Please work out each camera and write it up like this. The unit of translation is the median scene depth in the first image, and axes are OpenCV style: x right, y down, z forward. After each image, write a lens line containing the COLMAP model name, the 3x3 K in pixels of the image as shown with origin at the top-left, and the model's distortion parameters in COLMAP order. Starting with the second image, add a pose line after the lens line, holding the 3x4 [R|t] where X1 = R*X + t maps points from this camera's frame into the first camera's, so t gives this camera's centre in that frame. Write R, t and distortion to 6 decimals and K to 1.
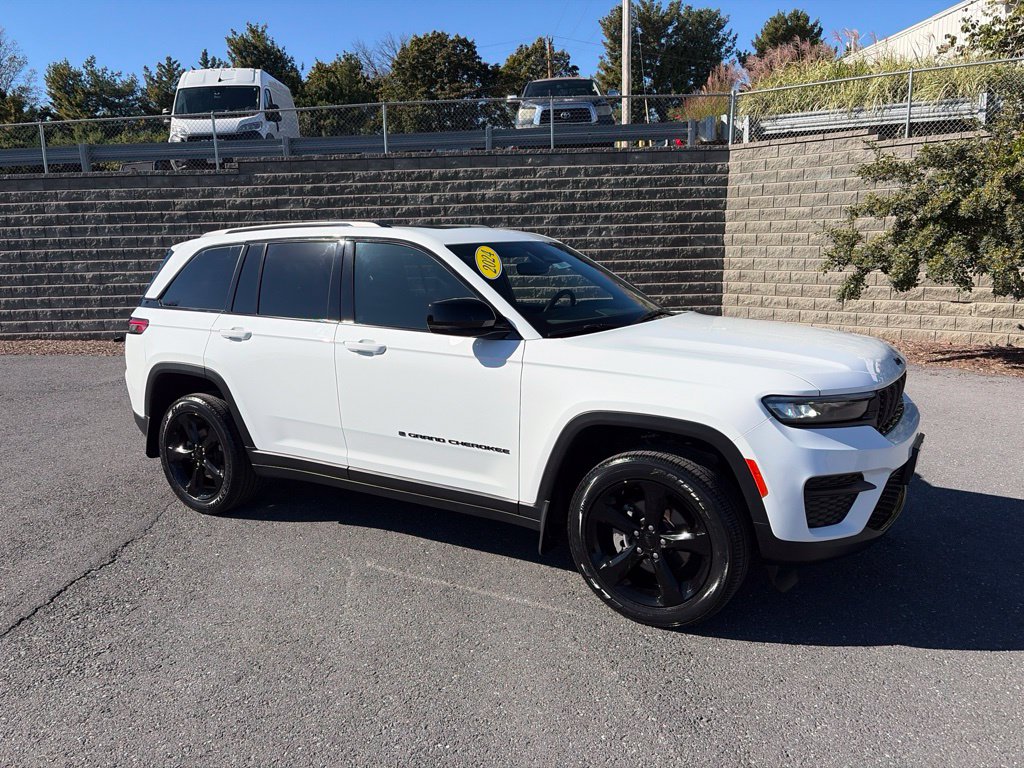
lens RADIAL K [[755.9, 0, 504.2], [0, 755.9, 383.0], [0, 0, 1]] dist [0.013999, 0.000745]
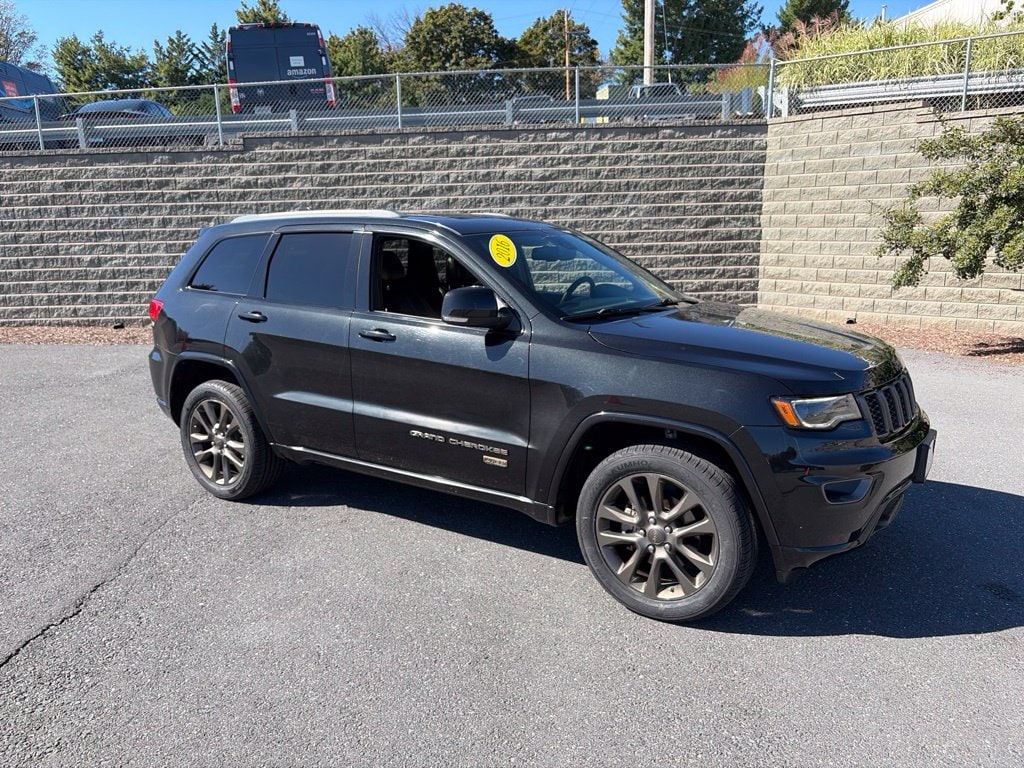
lens RADIAL K [[762.0, 0, 510.2], [0, 762.0, 380.4], [0, 0, 1]] dist [0.009403, -0.005841]
pose [[0.999939, 0.003167, -0.010538, -0.008821], [-0.002927, 0.999739, 0.022661, -0.012922], [0.010607, -0.022629, 0.999688, 0.051236]]
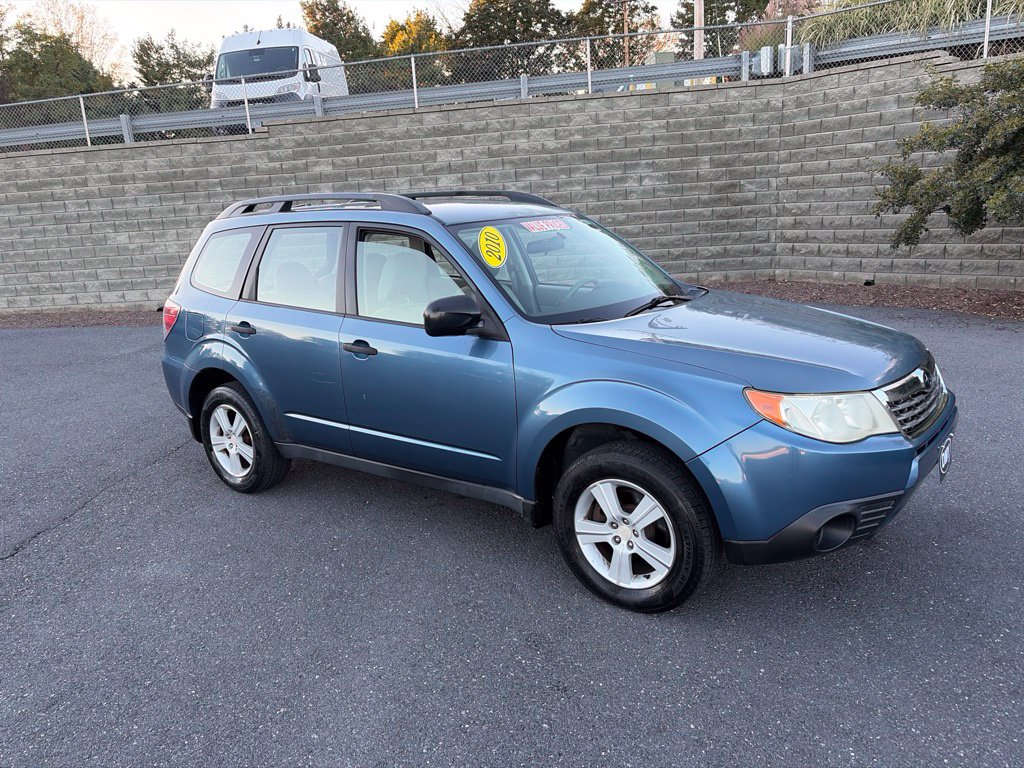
lens RADIAL K [[754.8, 0, 508.7], [0, 754.8, 381.2], [0, 0, 1]] dist [0.011648, 0.005148]
pose [[0.993803, -0.014458, -0.110210, 0.063955], [0.020408, 0.998383, 0.053048, -0.005836], [0.109265, -0.054968, 0.992492, 0.042652]]
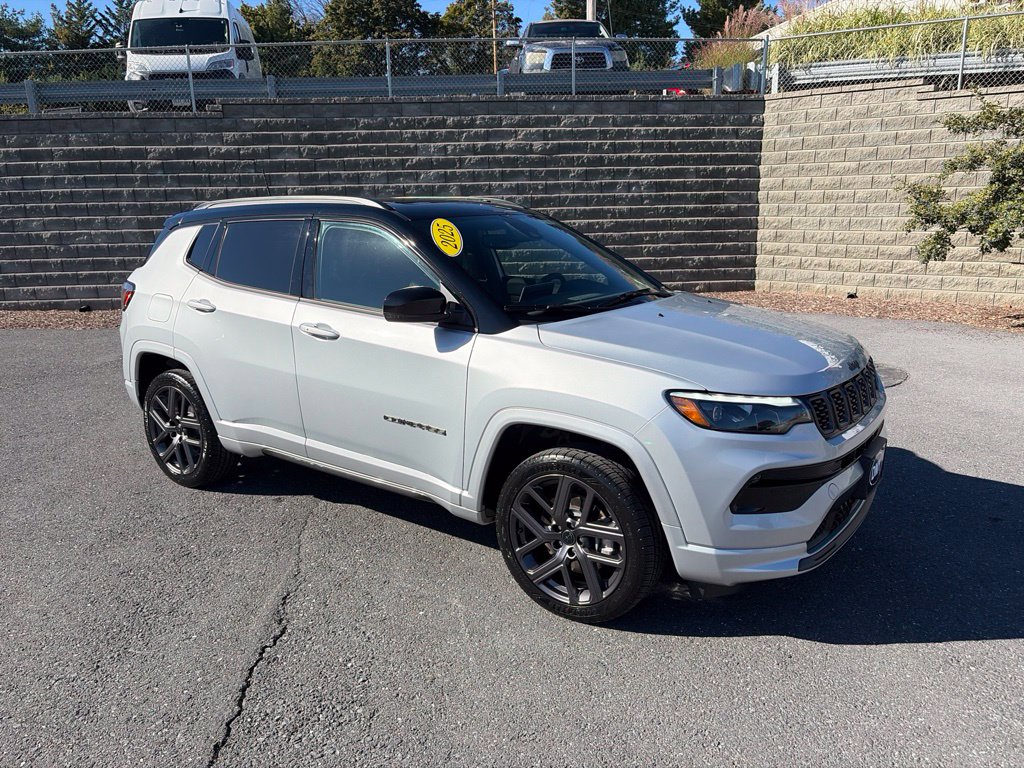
lens RADIAL K [[755.3, 0, 512.0], [0, 755.3, 384.0], [0, 0, 1]] dist [0.028932, -0.034491]
pose [[0.994874, -0.018653, 0.099392, -0.112453], [0.013469, 0.998526, 0.052577, -0.010956], [-0.100226, -0.050969, 0.993658, 0.082678]]
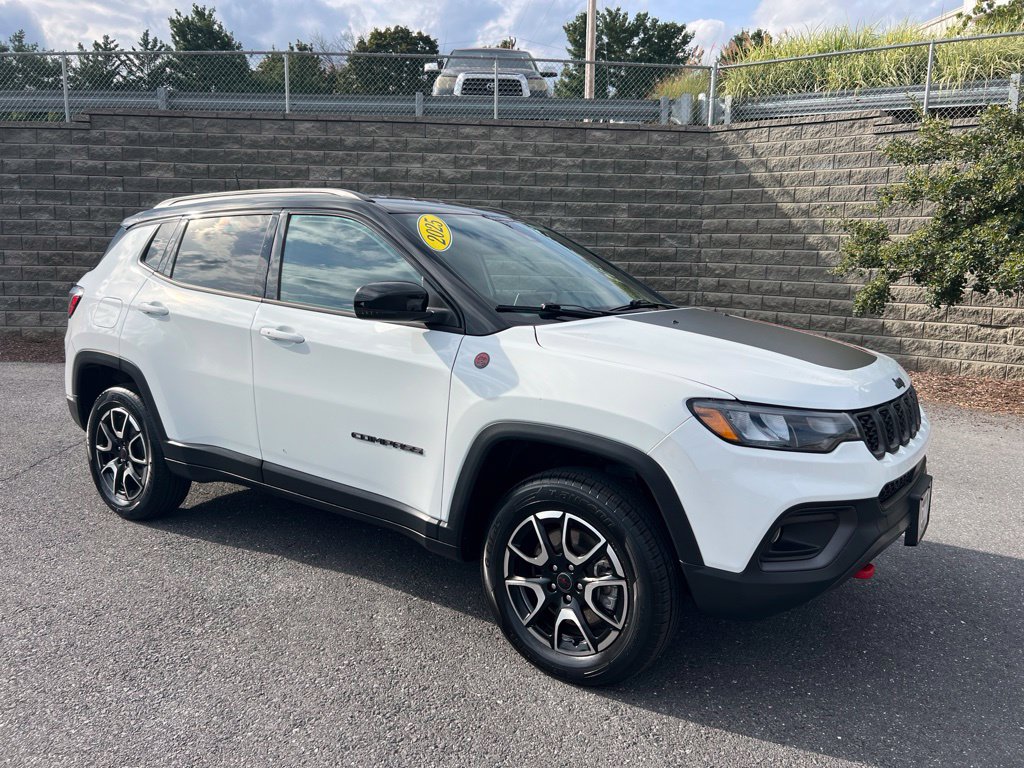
lens RADIAL K [[760.8, 0, 521.2], [0, 760.8, 375.2], [0, 0, 1]] dist [0.007794, -0.006490]
pose [[0.996525, 0.029608, 0.077857, 0.036435], [-0.027744, 0.999305, -0.024912, -0.017101], [-0.078541, 0.022665, 0.996653, 0.194937]]
